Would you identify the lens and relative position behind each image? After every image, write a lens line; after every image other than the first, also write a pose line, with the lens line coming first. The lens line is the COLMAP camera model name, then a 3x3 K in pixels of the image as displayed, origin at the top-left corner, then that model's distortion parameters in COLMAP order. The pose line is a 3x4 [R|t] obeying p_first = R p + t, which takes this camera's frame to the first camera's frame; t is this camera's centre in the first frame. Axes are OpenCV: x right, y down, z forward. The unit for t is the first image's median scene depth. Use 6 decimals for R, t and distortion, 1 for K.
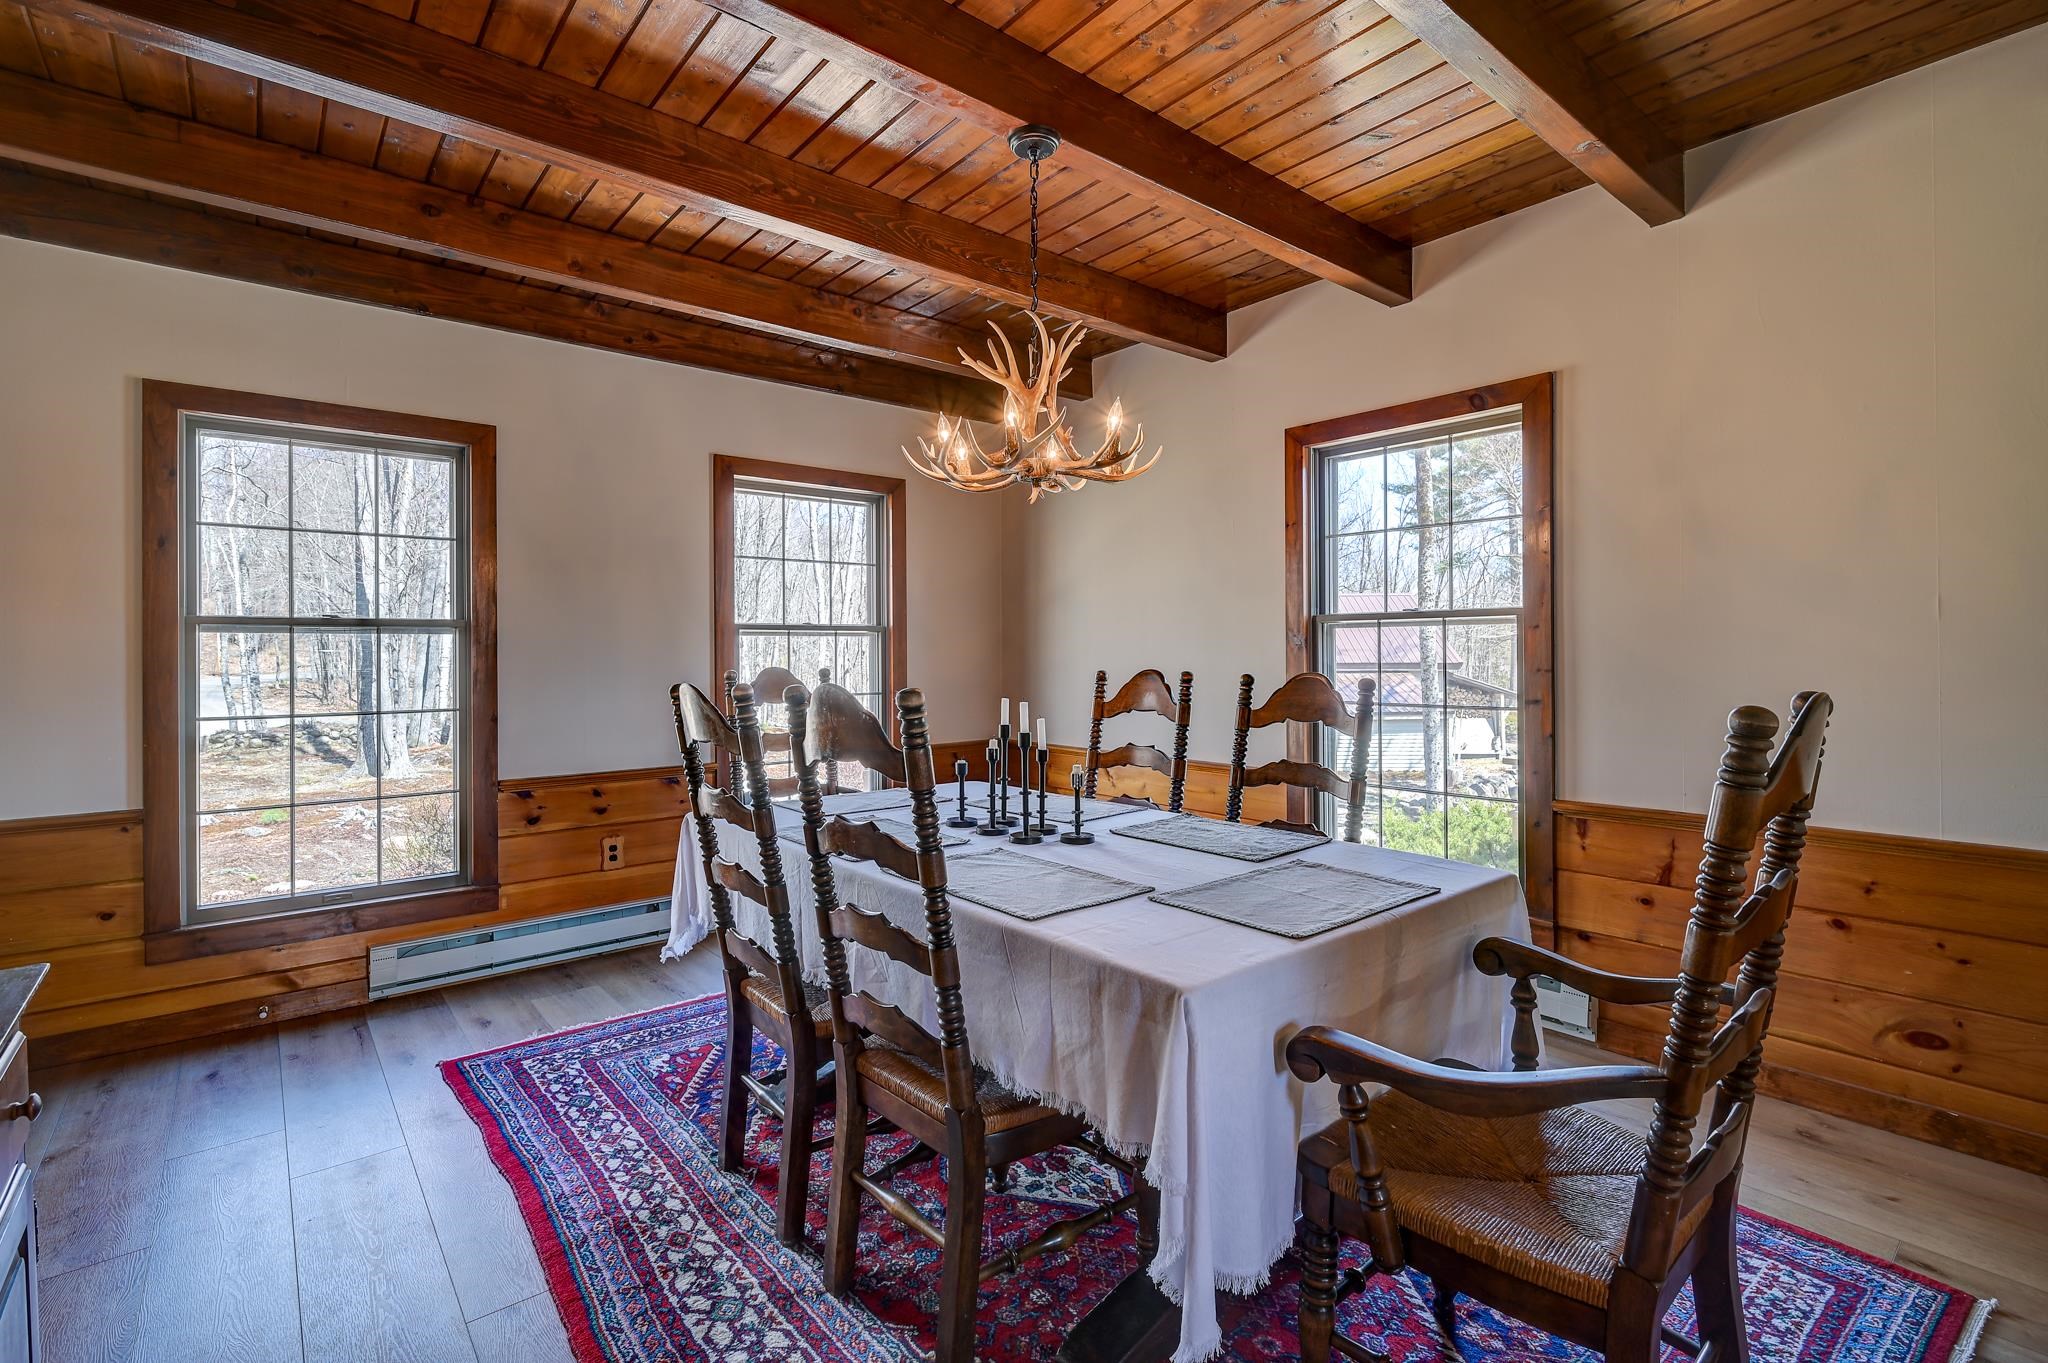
lens RADIAL K [[922.4, 0, 1018.6], [0, 922.4, 628.7], [0, 0, 1]] dist [0.036866, 0.000198]
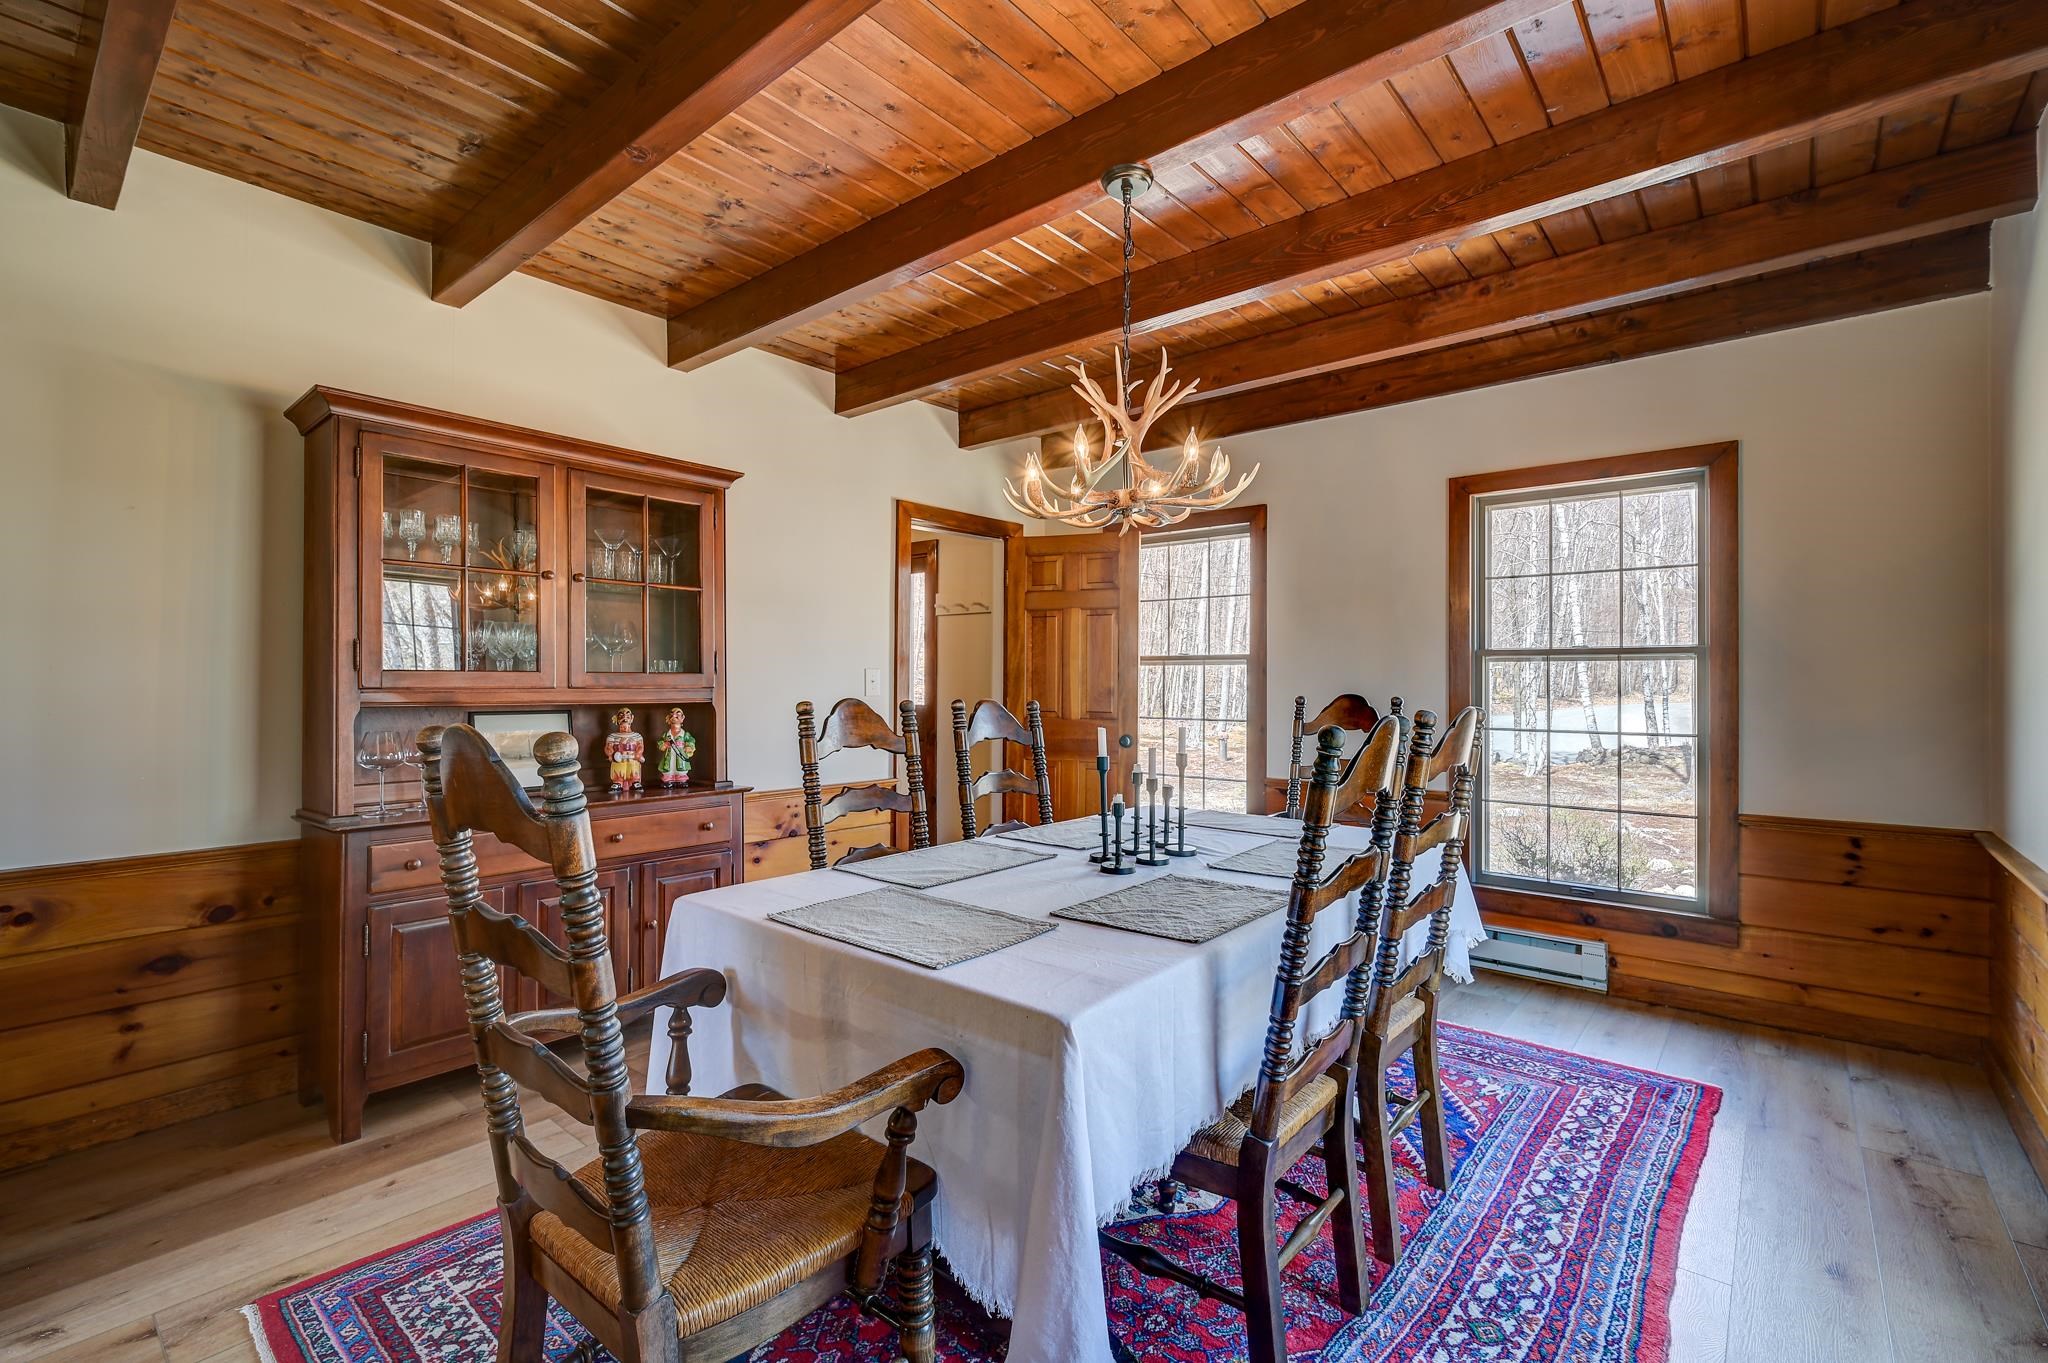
lens RADIAL K [[859.6, 0, 1024.0], [0, 859.6, 681.5], [0, 0, 1]] dist [-0.000232, 0.000021]
pose [[0.195272, 0.011859, -0.980677, 0.188957], [0.015417, 0.999766, 0.015159, 0.004168], [0.980628, -0.018079, 0.195044, 0.138658]]
